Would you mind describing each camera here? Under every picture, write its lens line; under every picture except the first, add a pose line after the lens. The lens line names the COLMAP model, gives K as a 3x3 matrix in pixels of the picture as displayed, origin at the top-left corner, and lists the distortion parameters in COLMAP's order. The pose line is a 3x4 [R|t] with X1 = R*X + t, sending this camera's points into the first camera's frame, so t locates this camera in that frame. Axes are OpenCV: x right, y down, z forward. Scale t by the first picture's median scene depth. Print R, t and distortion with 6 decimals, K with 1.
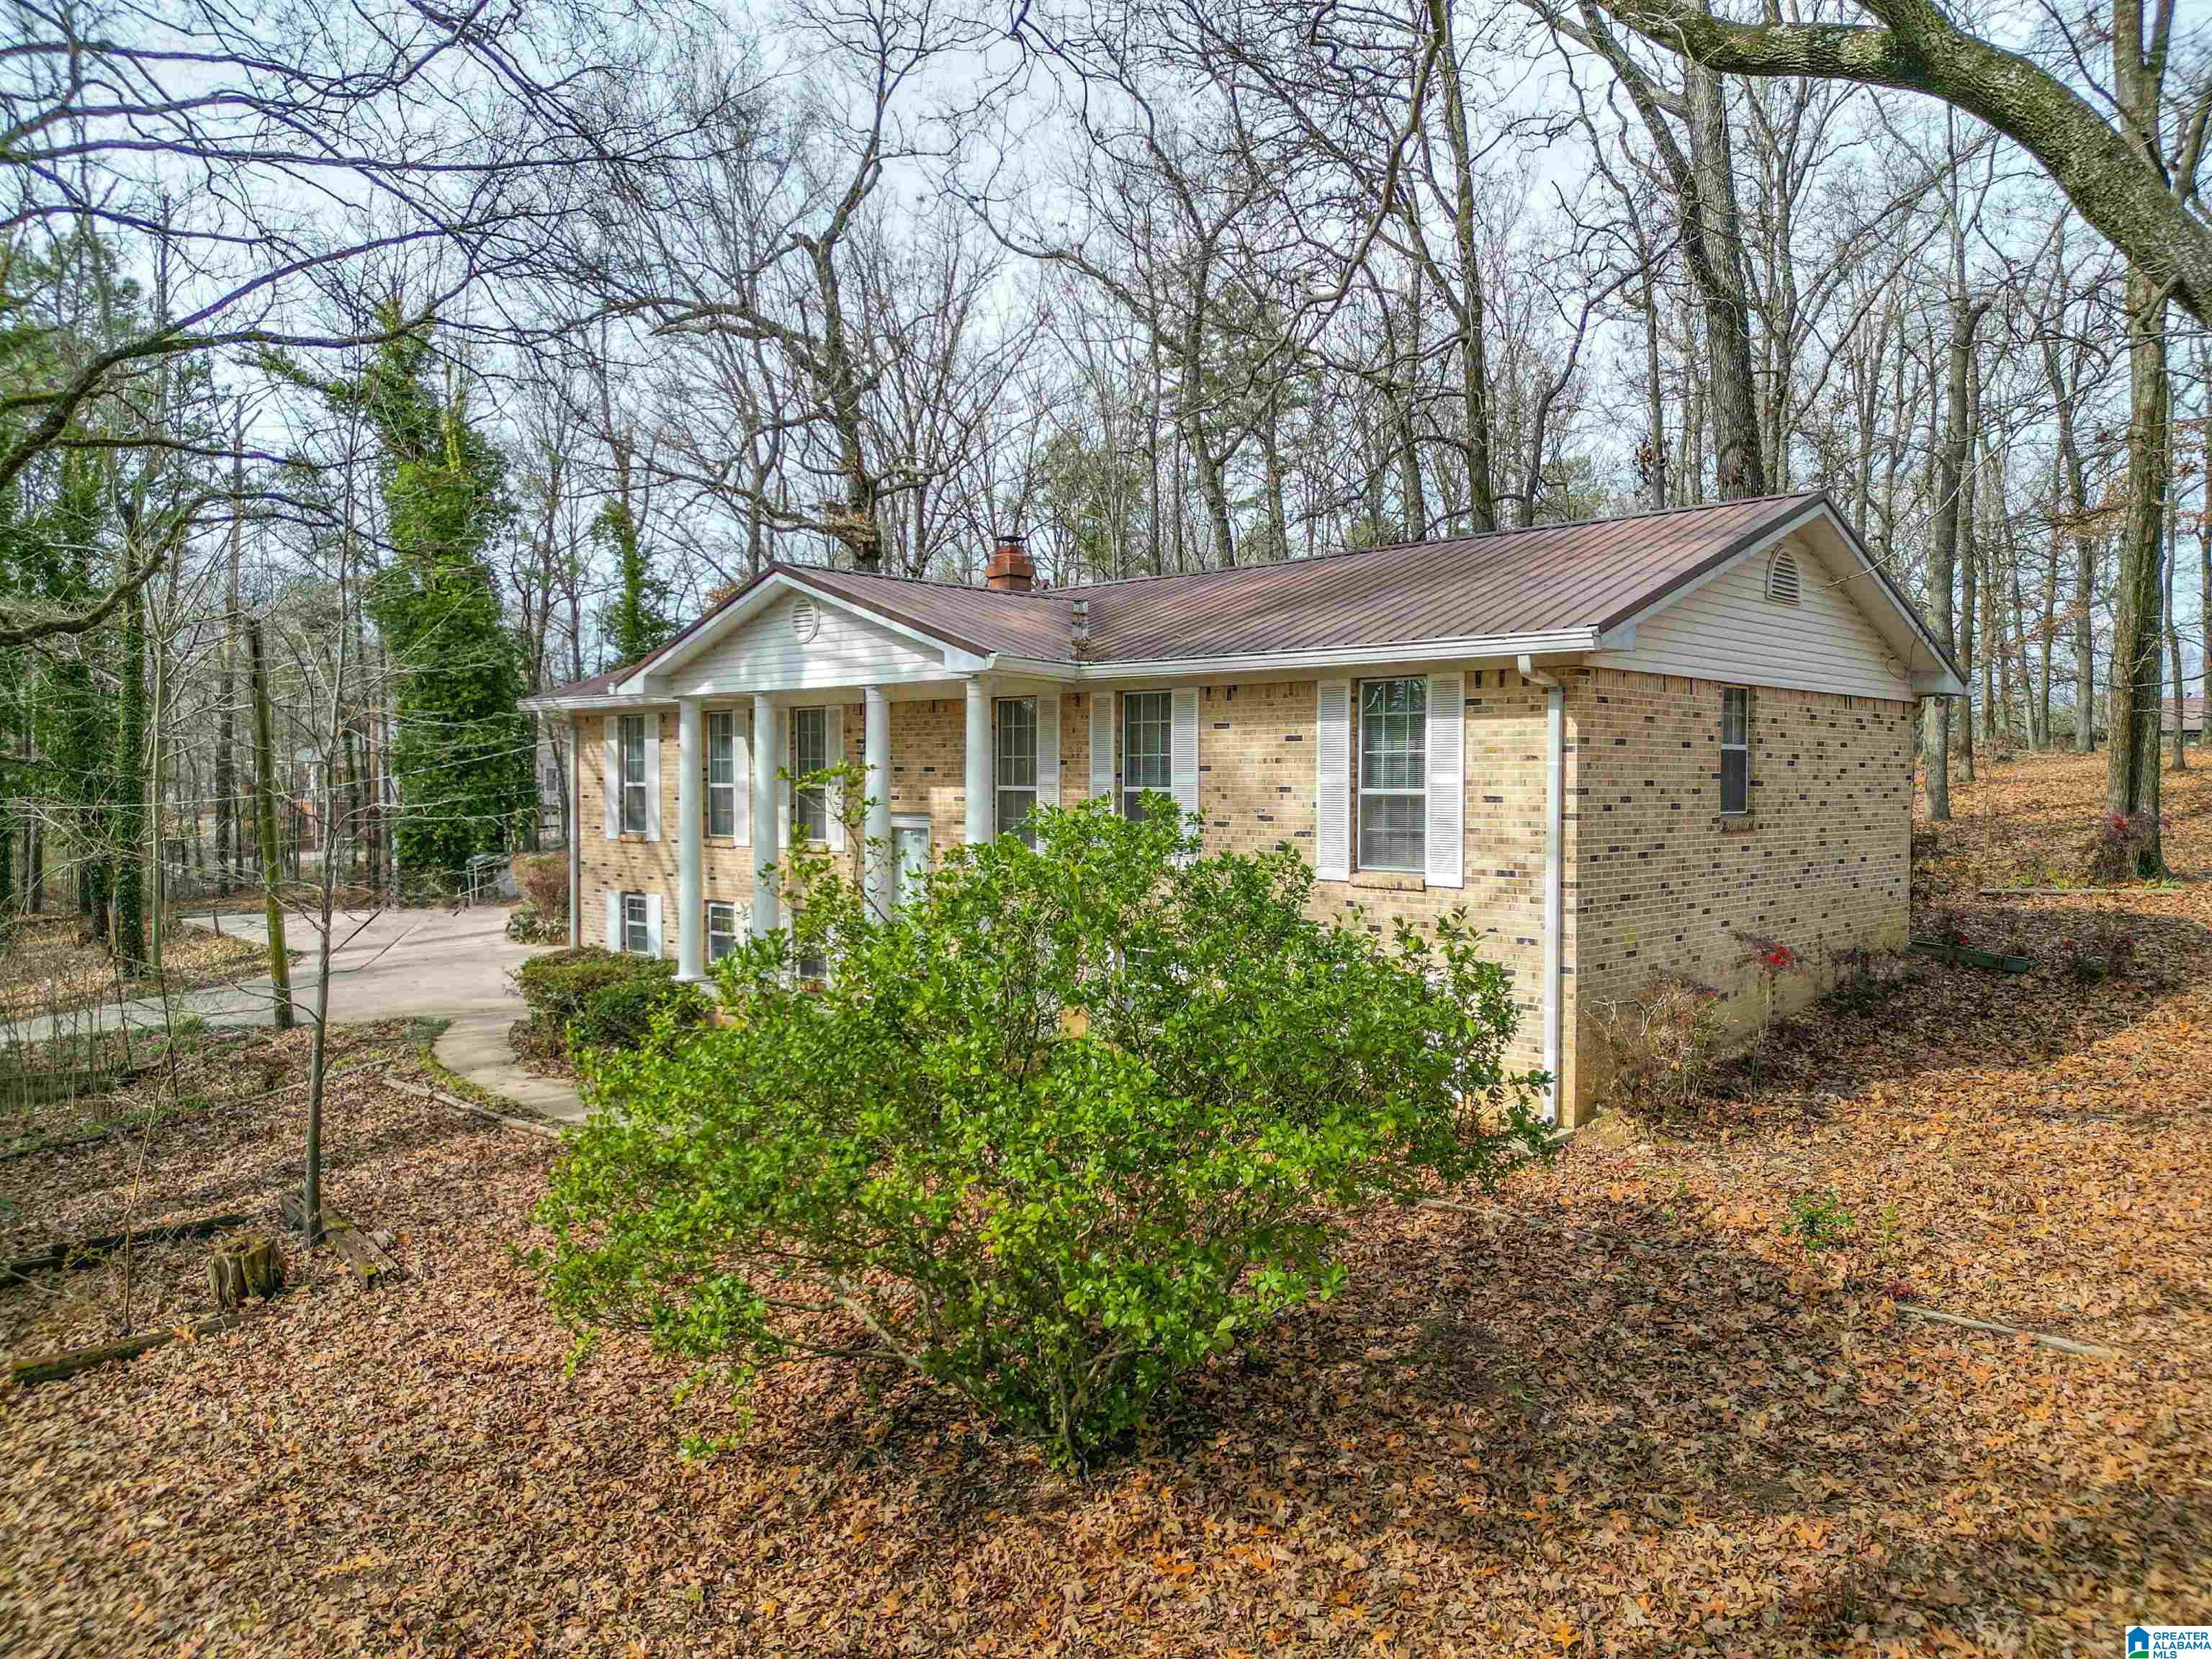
lens RADIAL K [[1508.9, 0, 1106.0], [0, 1508.9, 829.5], [0, 0, 1]] dist [0.007335, 0.001226]
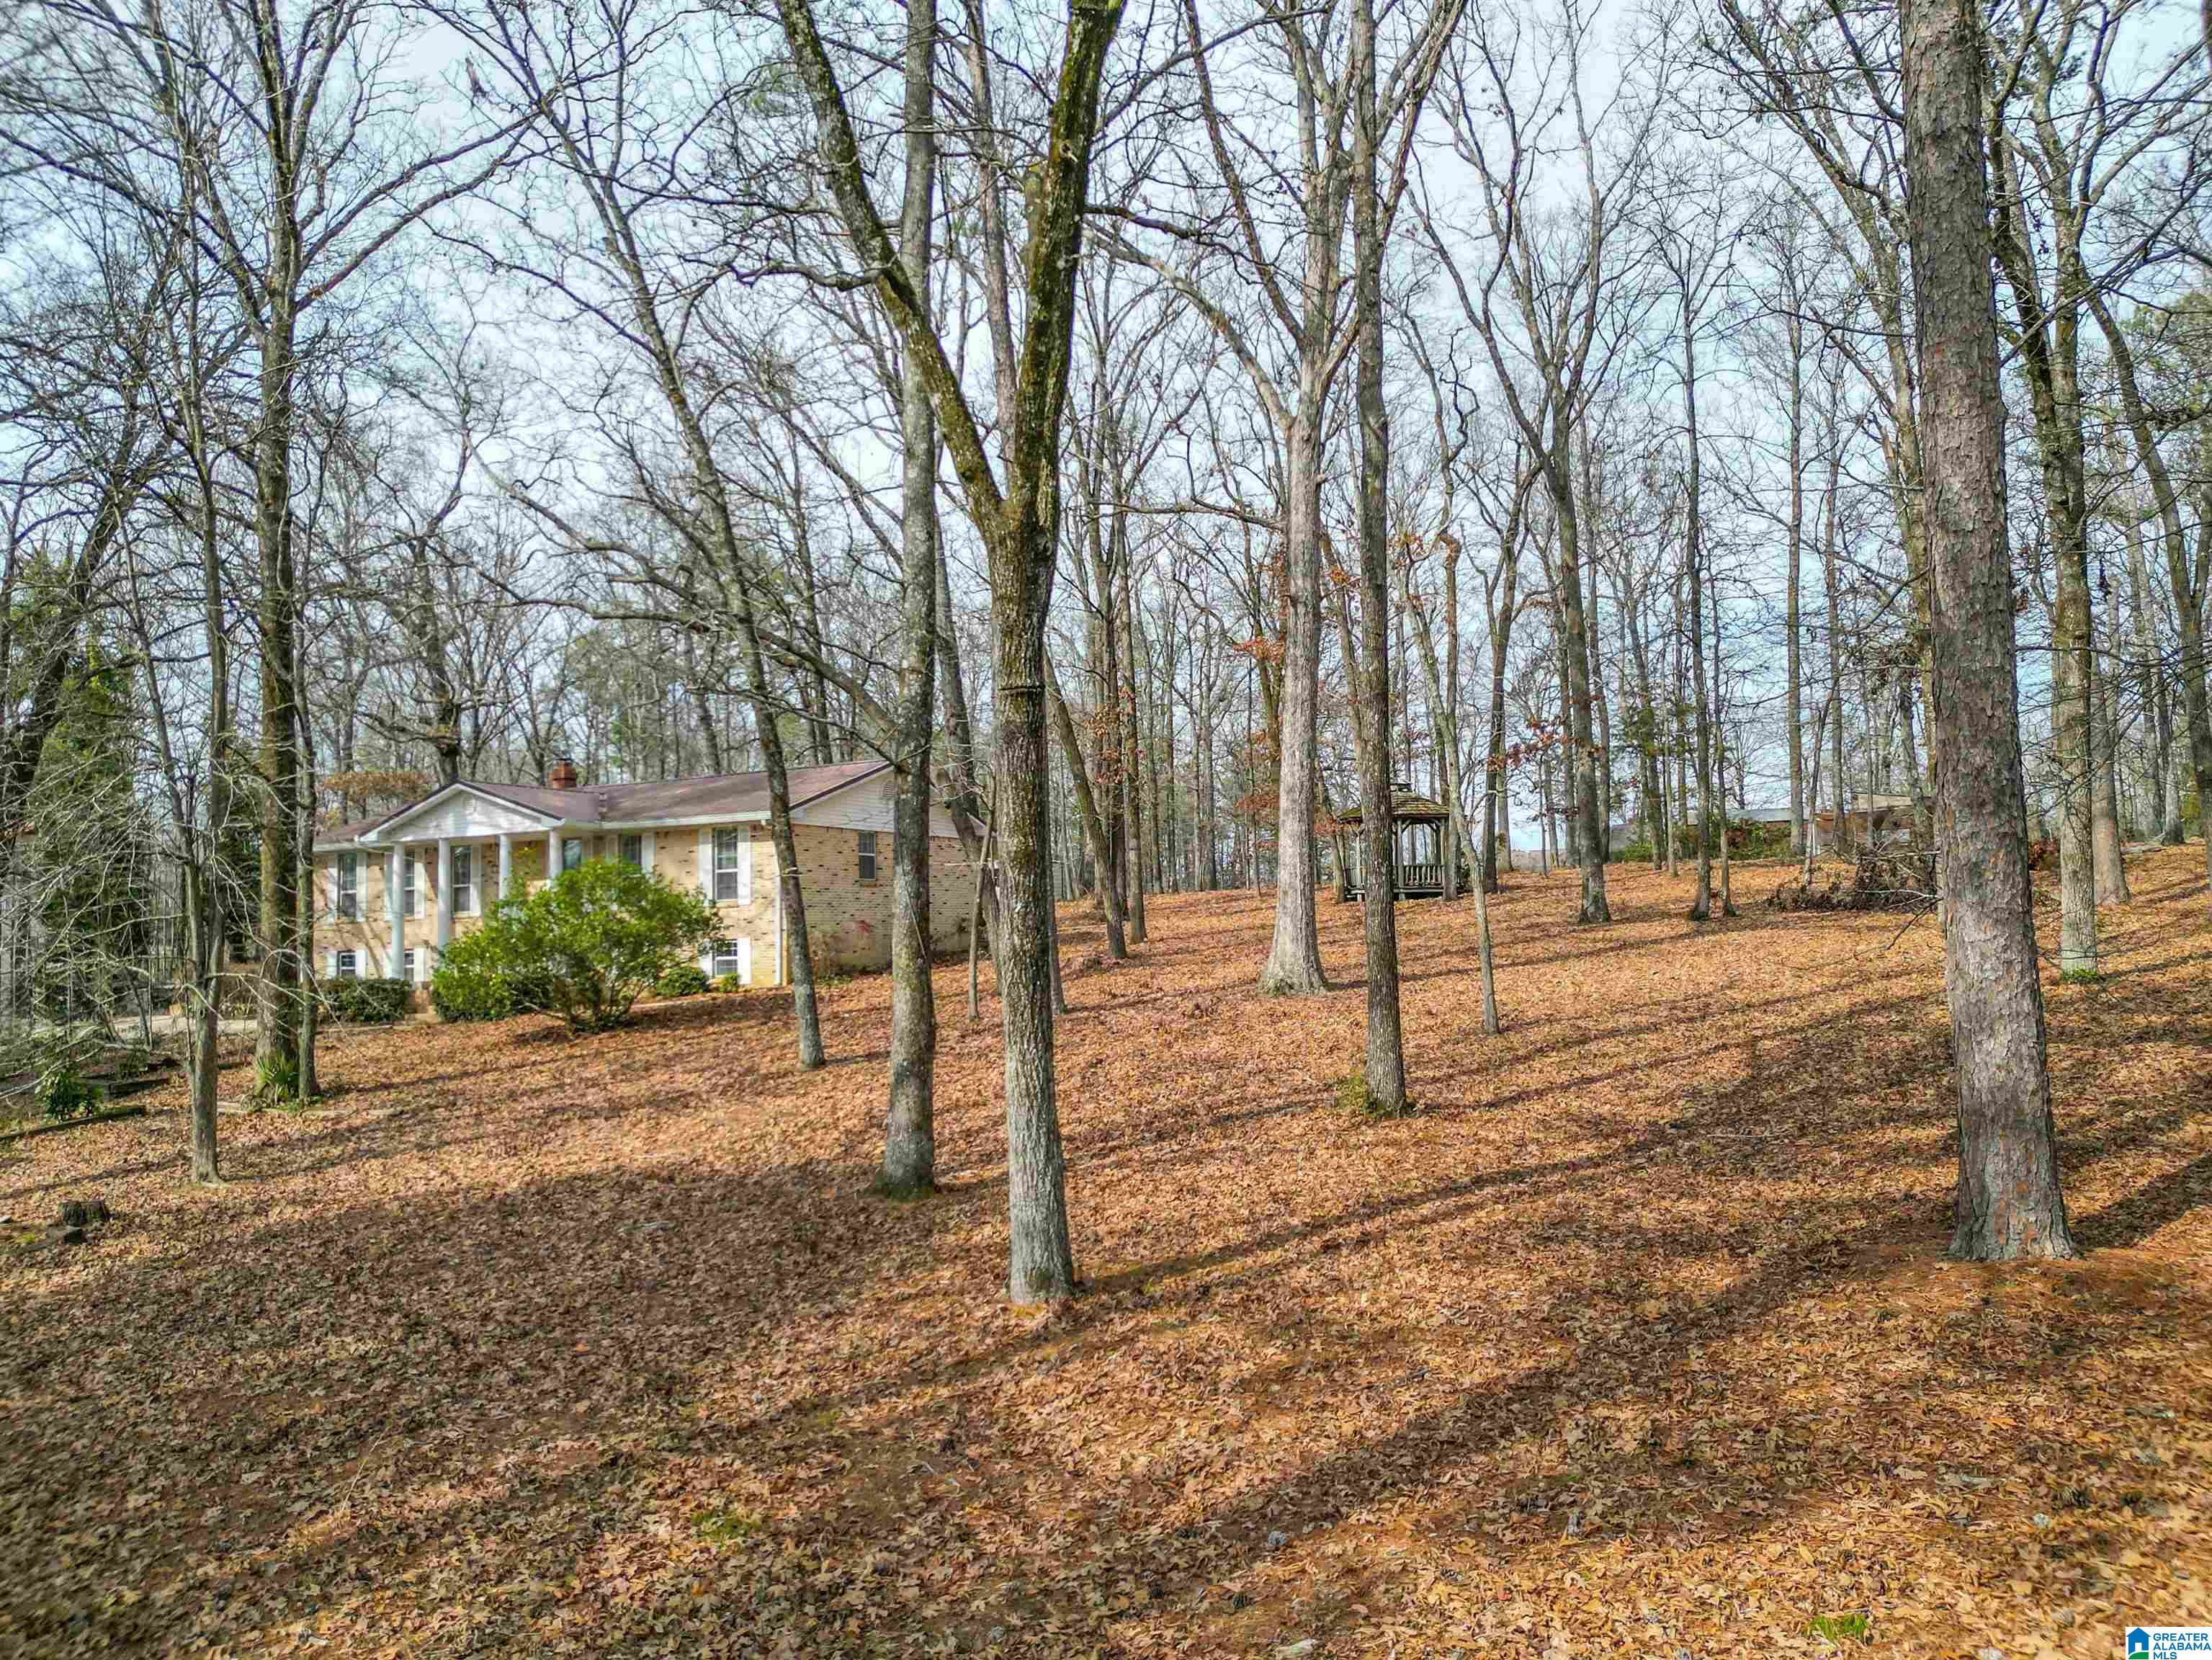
lens RADIAL K [[1509.1, 0, 1106.0], [0, 1509.1, 830.0], [0, 0, 1]] dist [0.007335, 0.001226]
pose [[0.957114, -0.000575, 0.289712, 0.046667], [0.034072, 0.993282, -0.110593, 0.169980], [-0.287702, 0.115721, 0.950703, -1.332110]]
